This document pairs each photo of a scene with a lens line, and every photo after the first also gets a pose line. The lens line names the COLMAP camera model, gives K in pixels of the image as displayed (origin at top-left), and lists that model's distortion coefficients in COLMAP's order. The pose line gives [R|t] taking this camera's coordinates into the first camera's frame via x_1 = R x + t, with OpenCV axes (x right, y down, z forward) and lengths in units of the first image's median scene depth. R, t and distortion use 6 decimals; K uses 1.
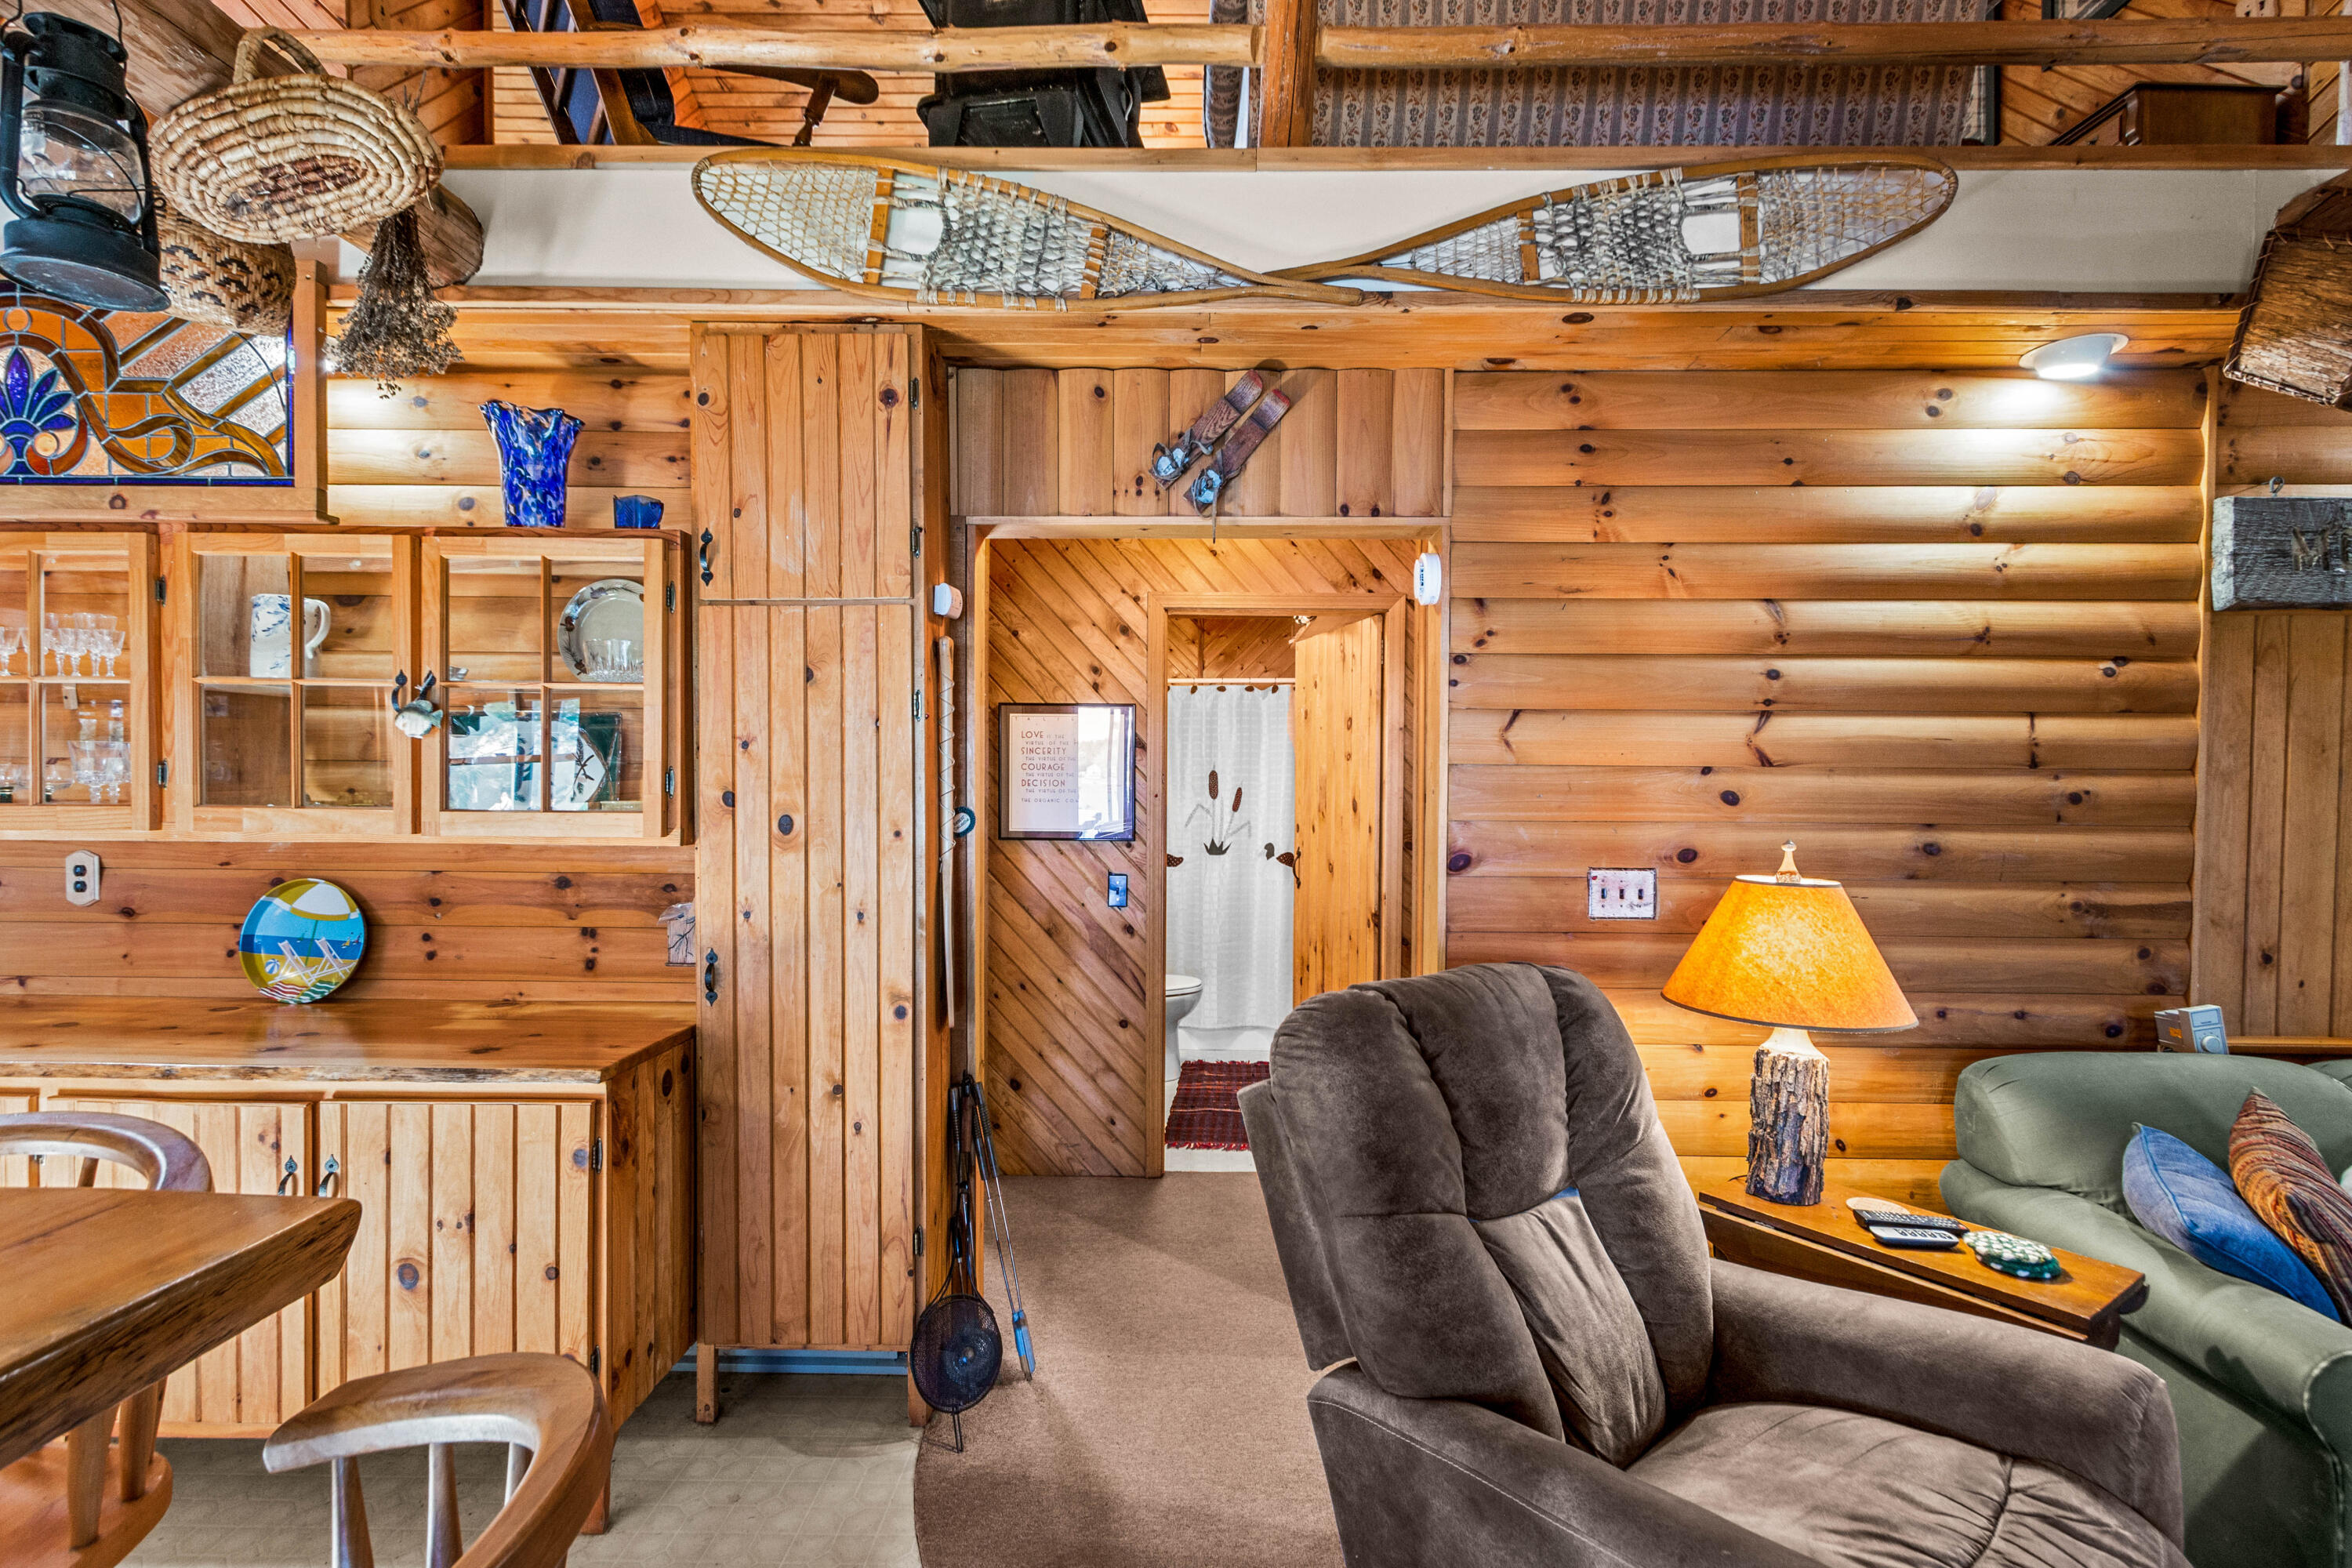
lens RADIAL K [[1082.6, 0, 1167.3], [0, 1082.6, 801.8], [0, 0, 1]] dist [0.009233, -0.002364]
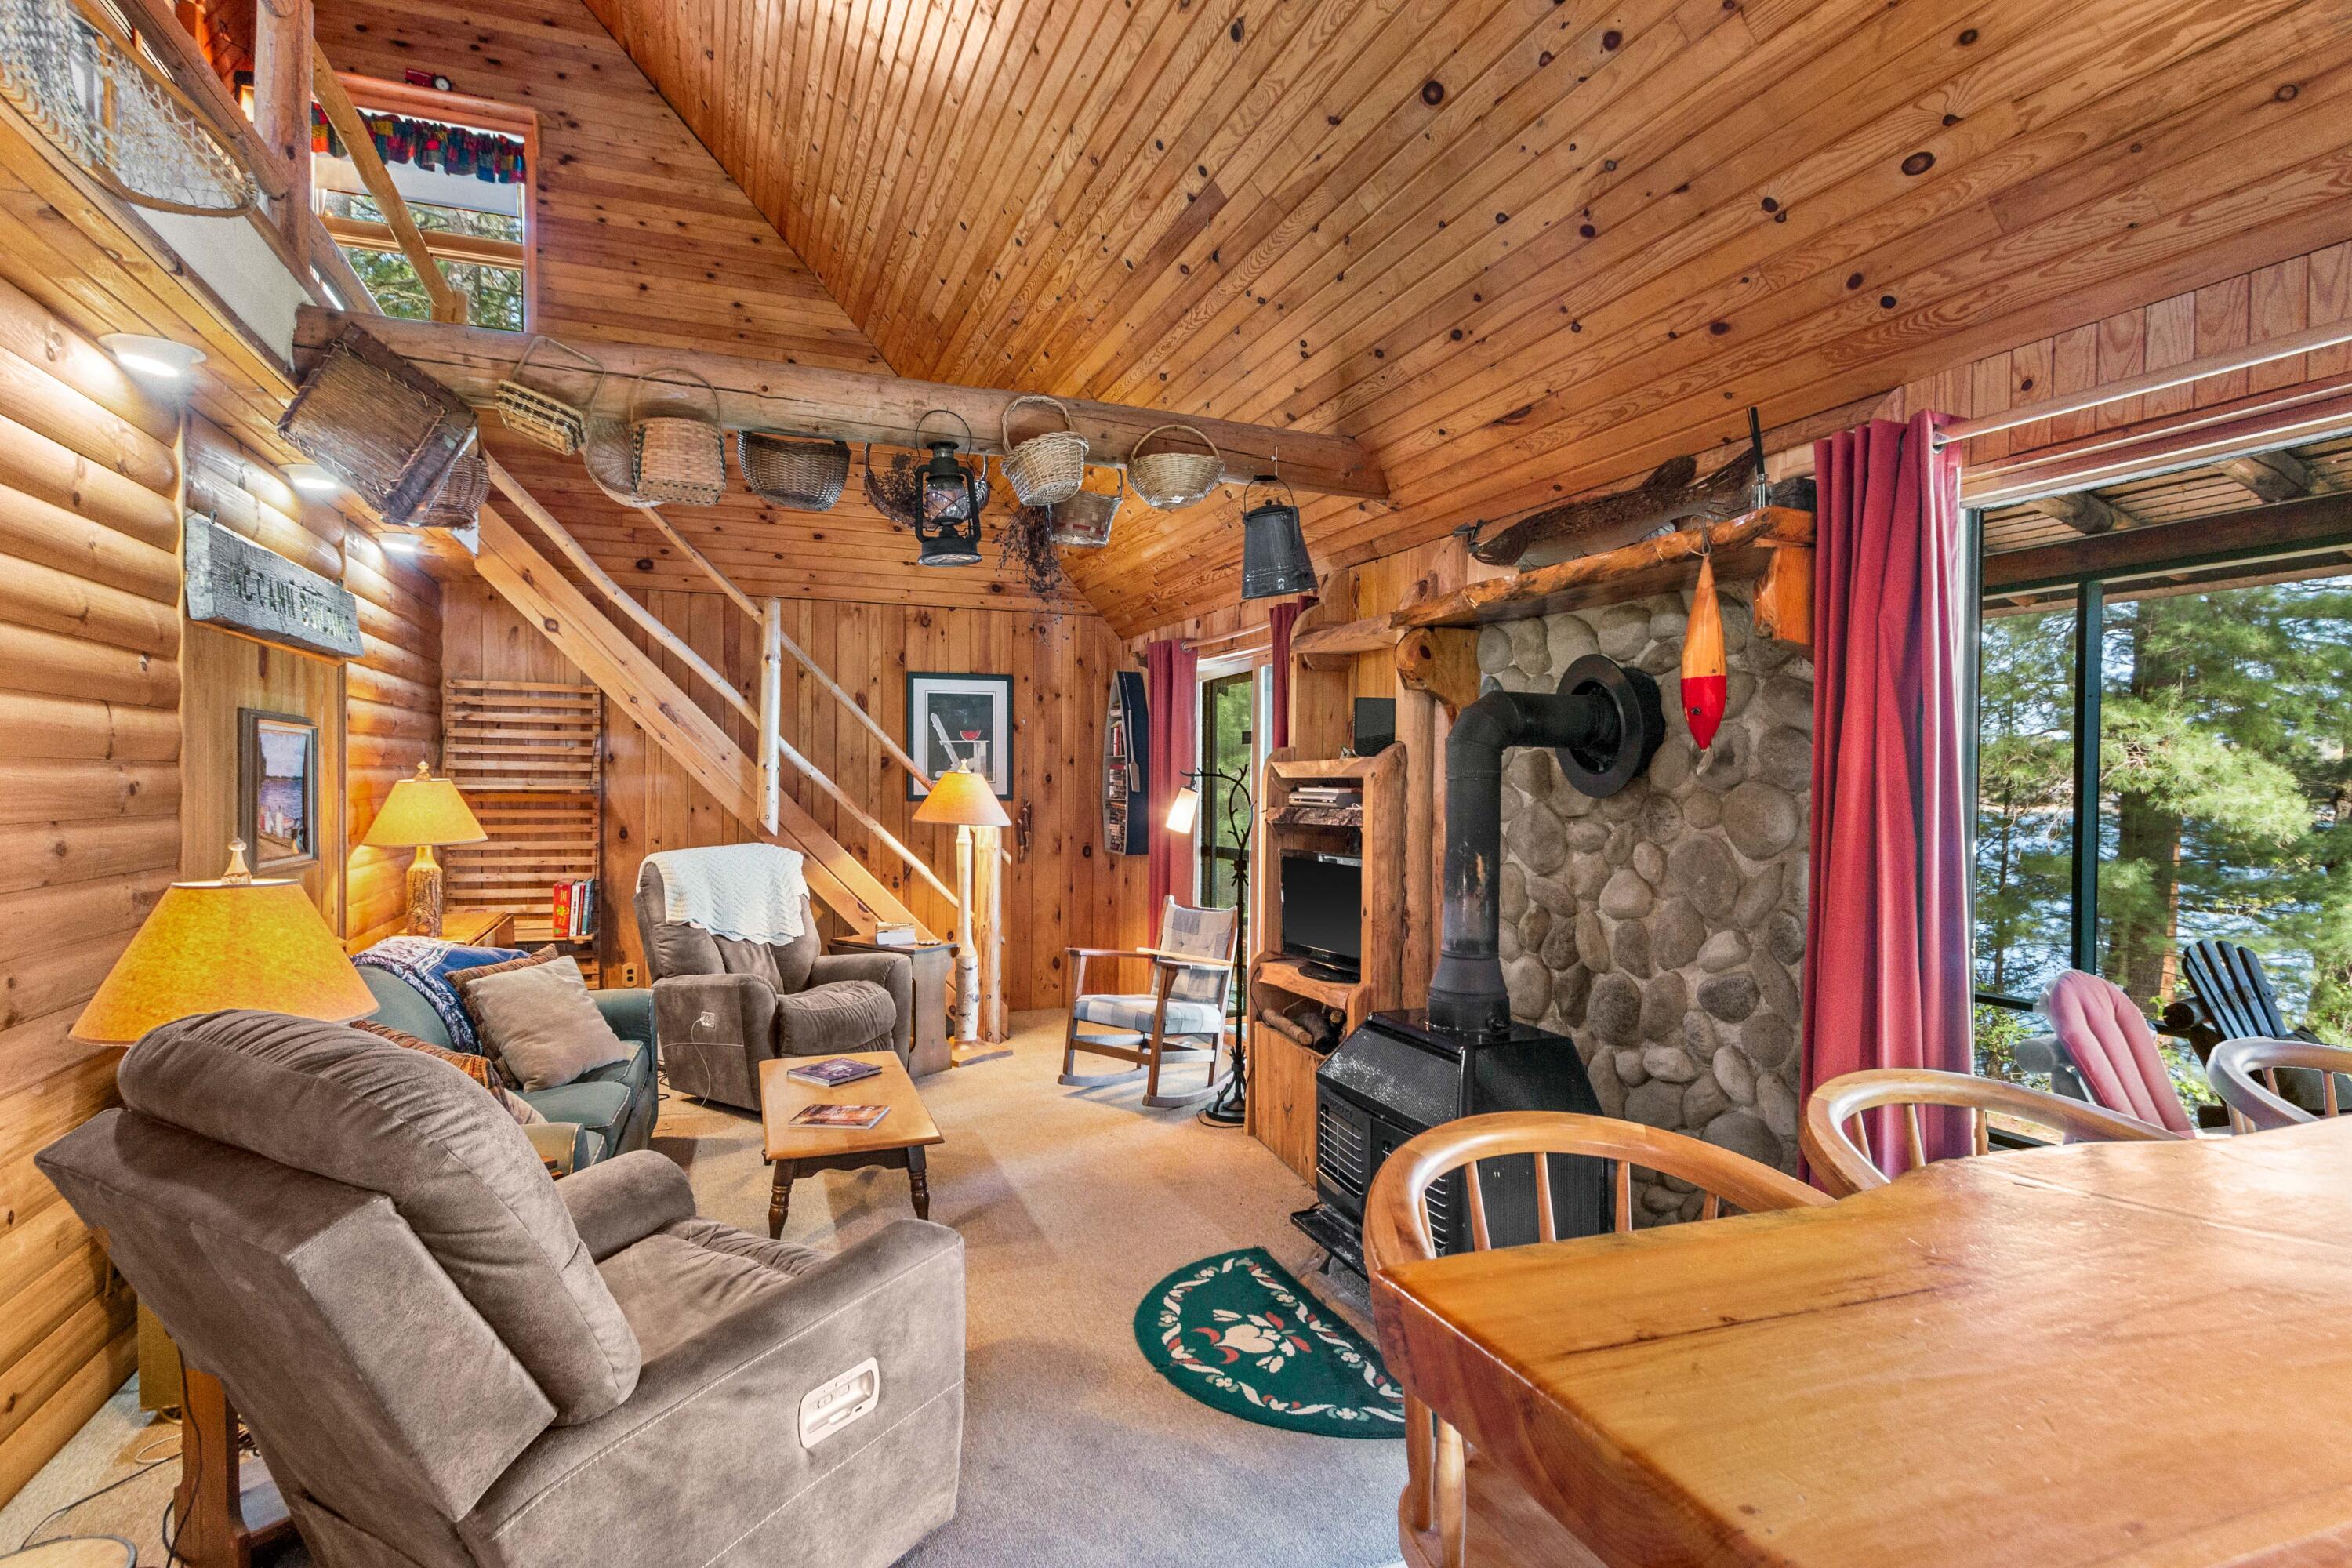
lens RADIAL K [[1189.4, 0, 1174.3], [0, 1189.4, 799.8], [0, 0, 1]] dist [0.011475, -0.006326]
pose [[-0.378448, -0.023456, 0.925325, -0.553796], [0.011146, 0.999491, 0.029894, -0.015880], [-0.925555, 0.021627, -0.377994, 0.534093]]
